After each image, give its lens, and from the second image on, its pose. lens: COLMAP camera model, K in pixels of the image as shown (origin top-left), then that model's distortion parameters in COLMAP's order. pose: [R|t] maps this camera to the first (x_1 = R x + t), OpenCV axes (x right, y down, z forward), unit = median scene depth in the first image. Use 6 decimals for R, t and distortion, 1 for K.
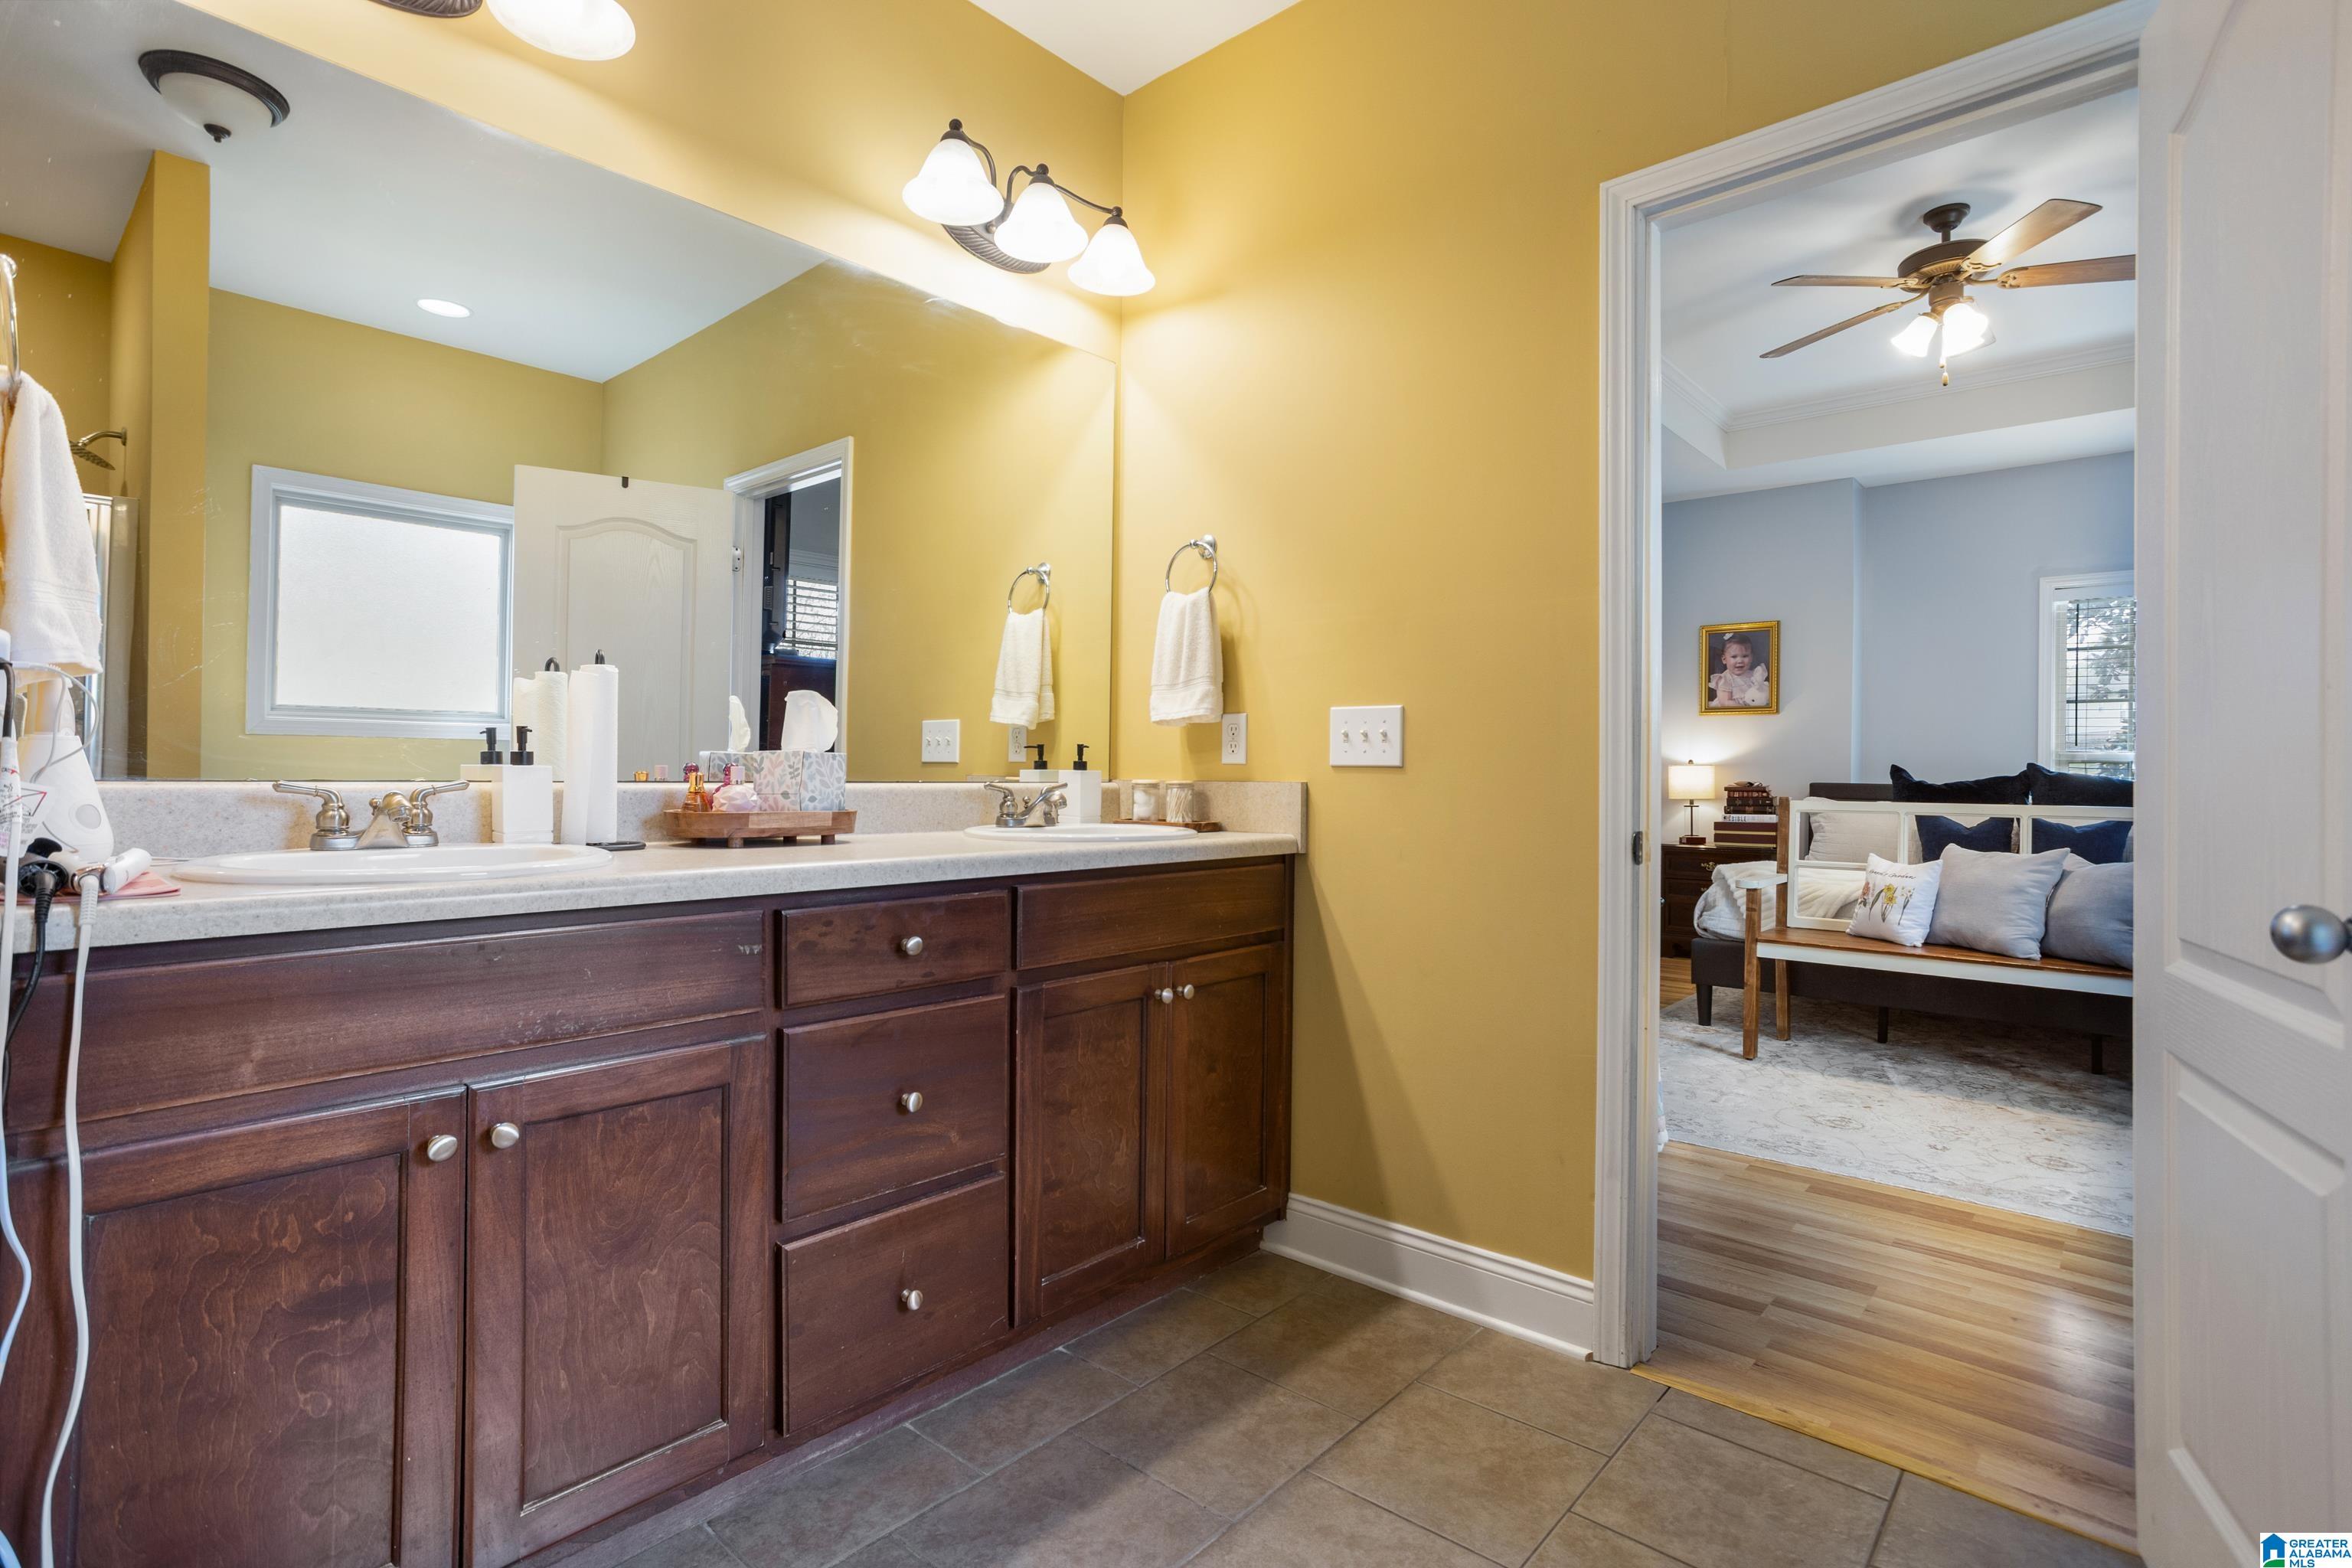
lens RADIAL K [[1130.1, 0, 1170.7], [0, 1130.1, 773.1], [0, 0, 1]] dist [-0.051291, 0.028088]
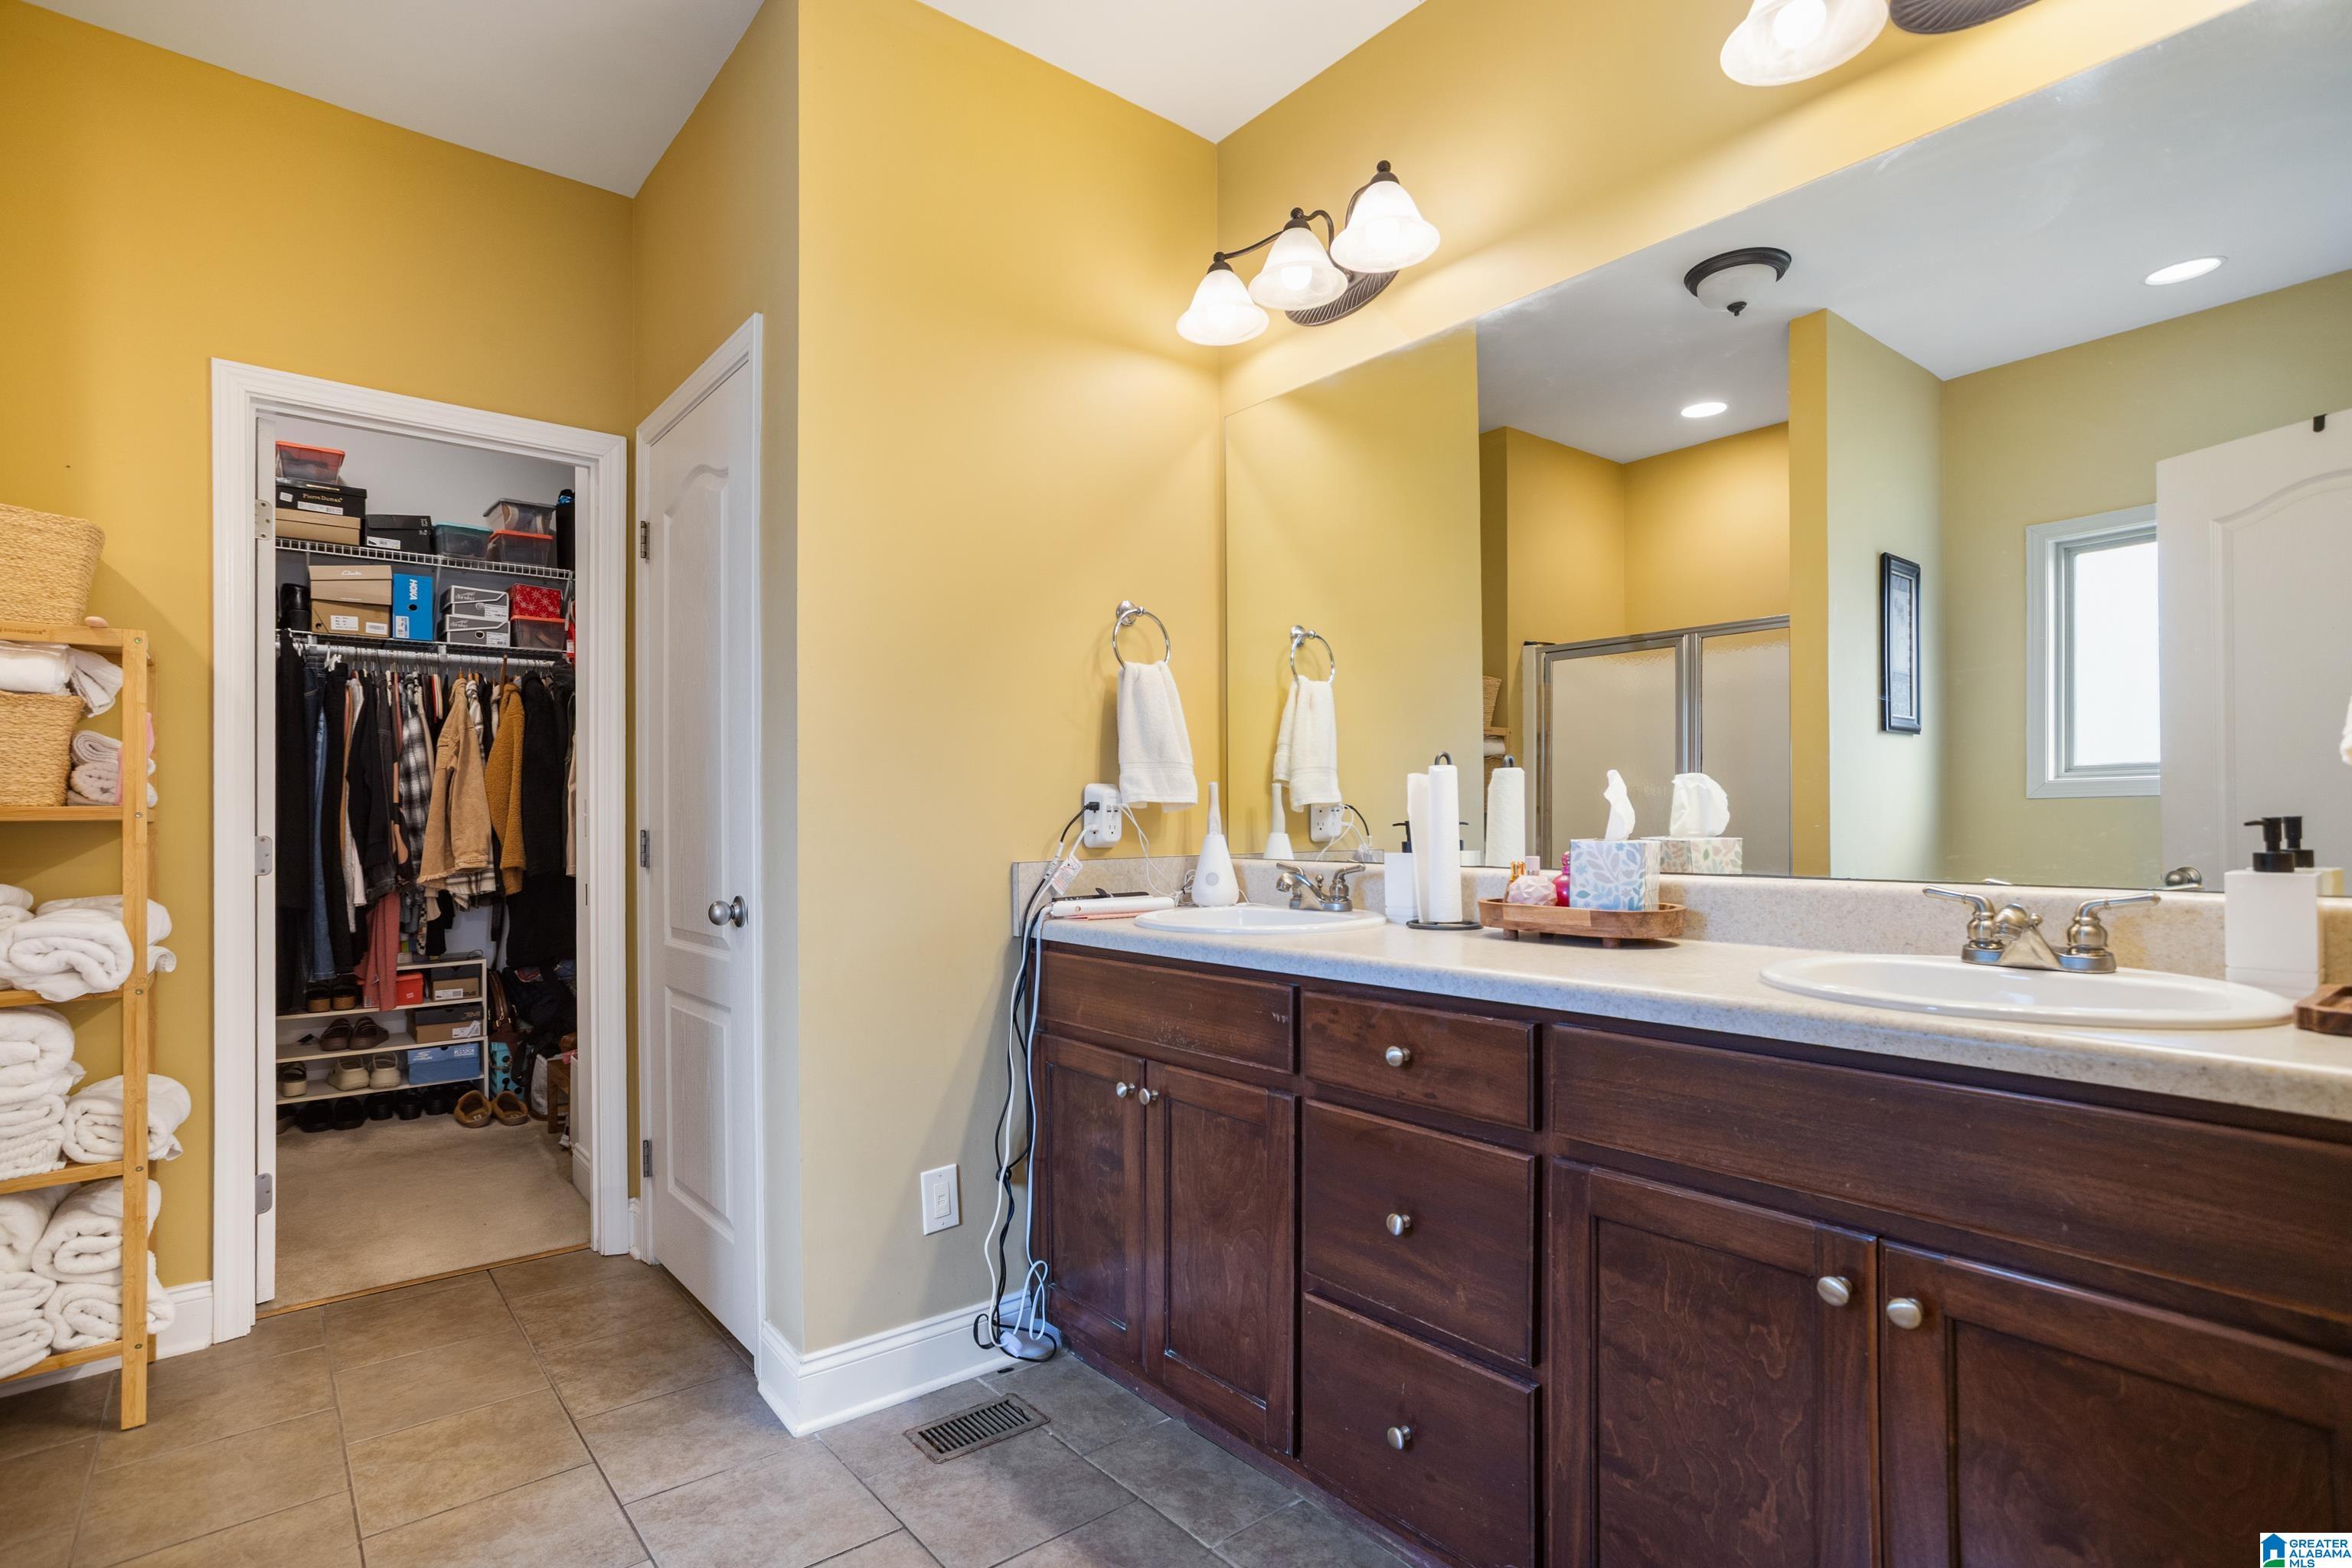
lens RADIAL K [[1174.8, 0, 1171.2], [0, 1174.8, 823.4], [0, 0, 1]] dist [0.000060, -0.000137]
pose [[-0.161841, -0.008612, -0.986779, 0.751762], [0.006816, 0.999928, -0.009845, -0.031089], [0.986793, -0.008320, -0.161771, 0.953340]]
